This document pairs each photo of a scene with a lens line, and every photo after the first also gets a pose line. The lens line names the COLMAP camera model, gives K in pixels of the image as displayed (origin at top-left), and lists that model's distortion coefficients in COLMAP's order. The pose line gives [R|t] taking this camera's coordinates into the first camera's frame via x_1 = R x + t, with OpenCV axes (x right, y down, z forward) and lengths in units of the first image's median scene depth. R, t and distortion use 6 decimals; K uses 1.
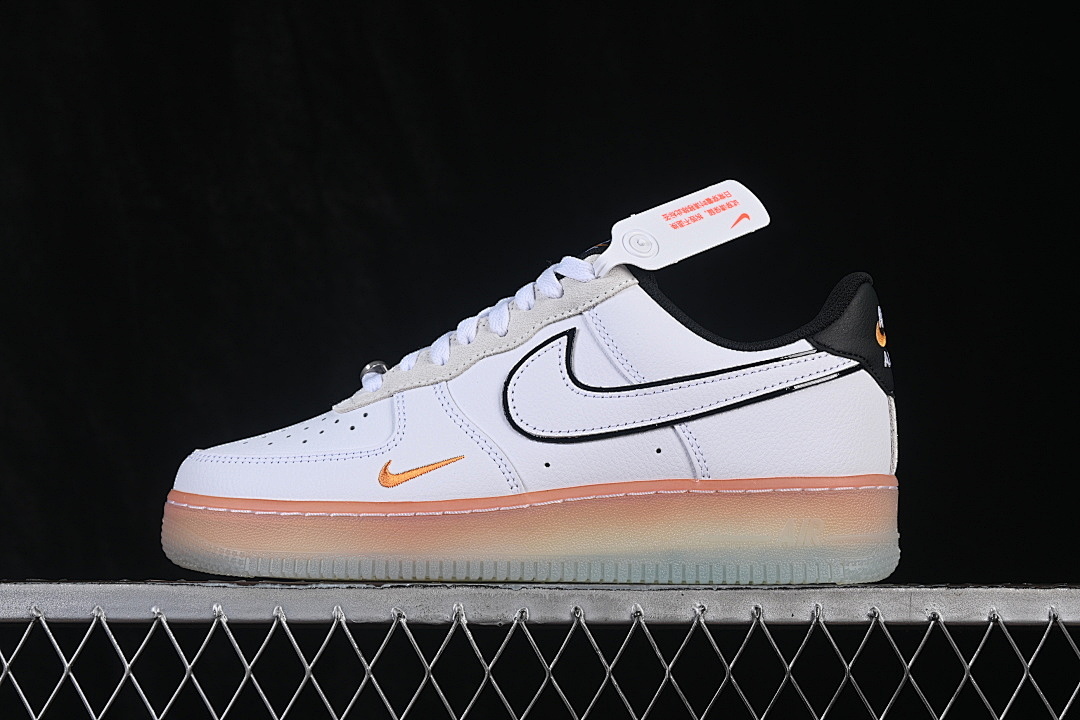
lens RADIAL K [[2283.5, 0, 539.0], [0, 2283.5, 360.9], [0, 0, 1]] dist [-0.000896, 0.000000]
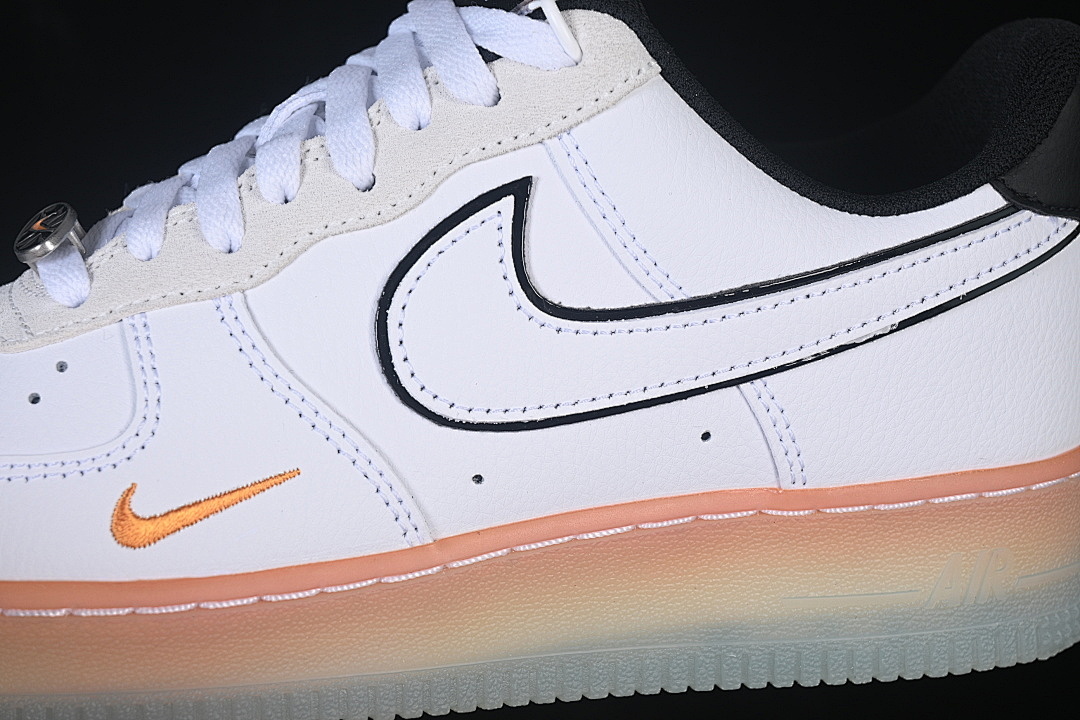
lens RADIAL K [[2283.5, 0, 544.4], [0, 2283.5, 358.8], [0, 0, 1]] dist [-0.000896, 0.000000]
pose [[0.968464, -0.050204, 0.244045, -0.095343], [-0.024907, 0.955076, 0.295313, -0.115439], [-0.247907, -0.292078, 0.923706, 0.569927]]
